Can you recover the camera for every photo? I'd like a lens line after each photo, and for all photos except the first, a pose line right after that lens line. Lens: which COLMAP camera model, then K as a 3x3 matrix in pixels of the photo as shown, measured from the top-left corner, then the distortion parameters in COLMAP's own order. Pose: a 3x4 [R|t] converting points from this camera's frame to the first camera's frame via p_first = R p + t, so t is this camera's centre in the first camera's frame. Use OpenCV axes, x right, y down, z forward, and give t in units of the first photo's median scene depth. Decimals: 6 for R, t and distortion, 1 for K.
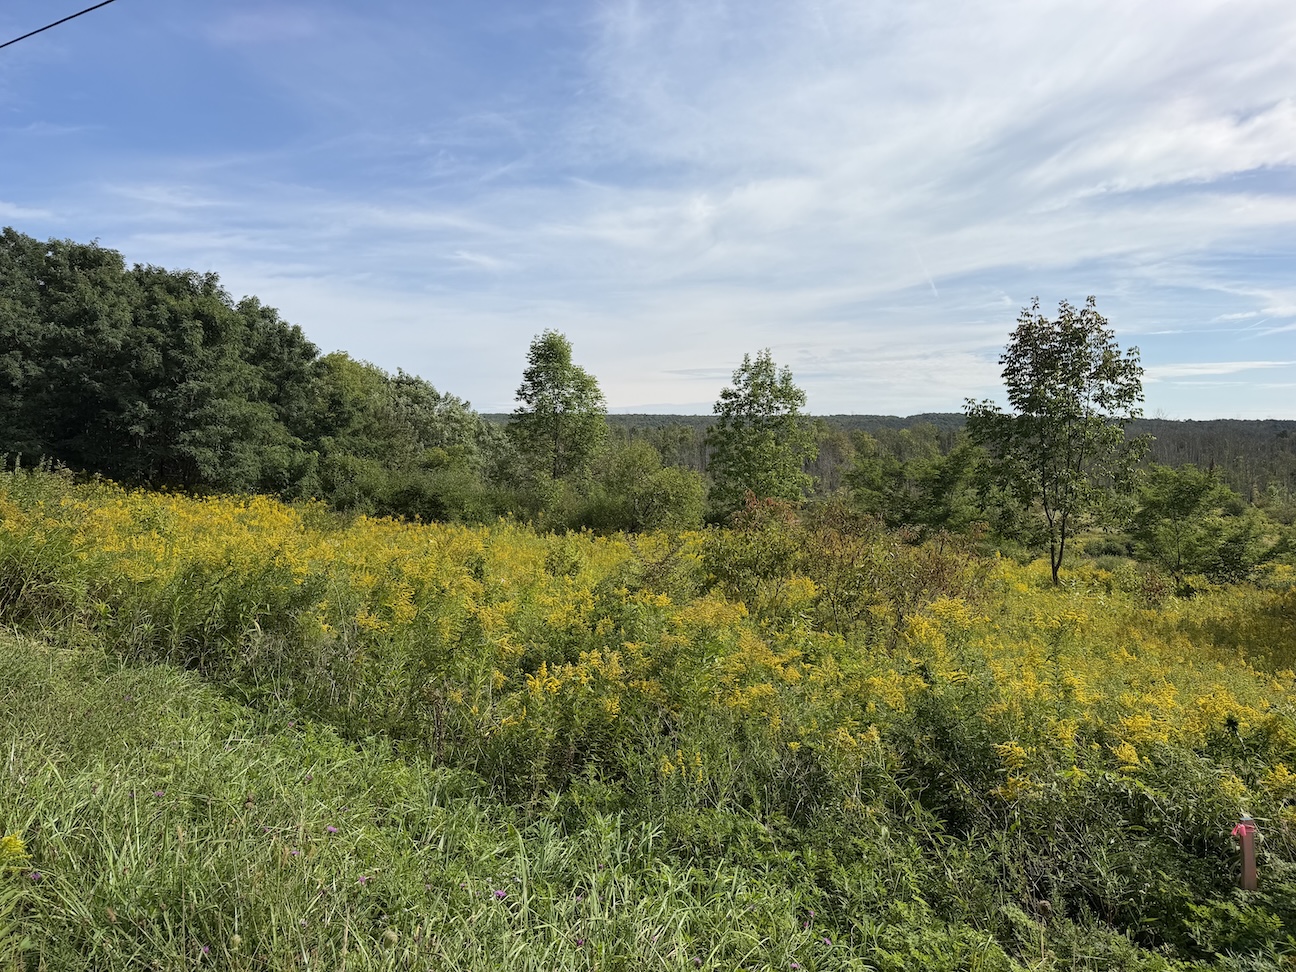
lens RADIAL K [[892.8, 0, 648.0], [0, 892.8, 486.0], [0, 0, 1]] dist [0.038673, -0.055945]
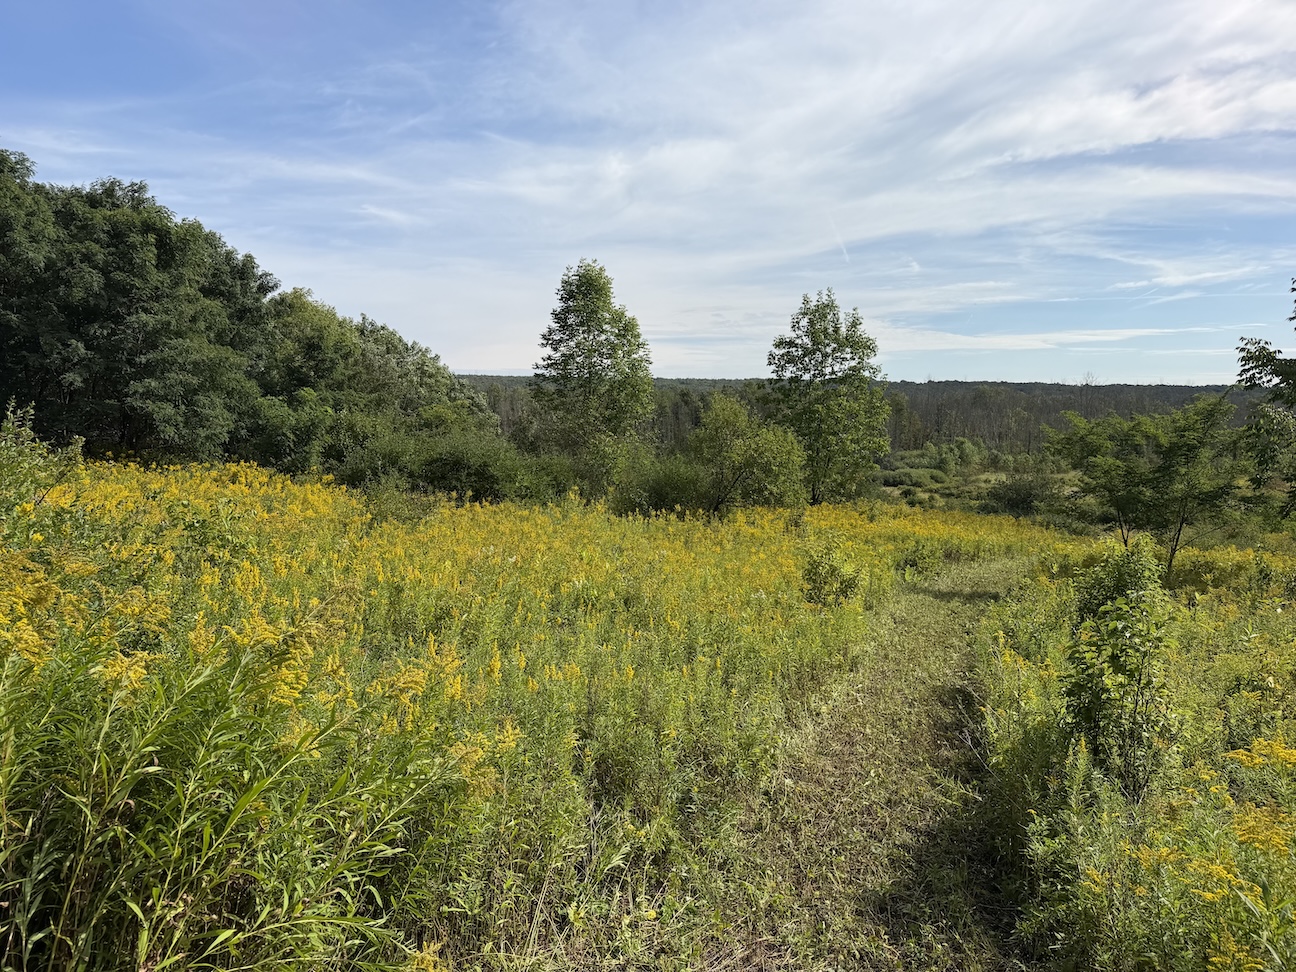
lens RADIAL K [[882.3, 0, 614.6], [0, 882.3, 464.3], [0, 0, 1]] dist [0.026329, -0.043076]
pose [[0.997029, -0.001384, 0.077016, -0.170220], [0.000018, 0.999843, 0.017736, -0.003423], [-0.077029, -0.017682, 0.996872, 0.225020]]
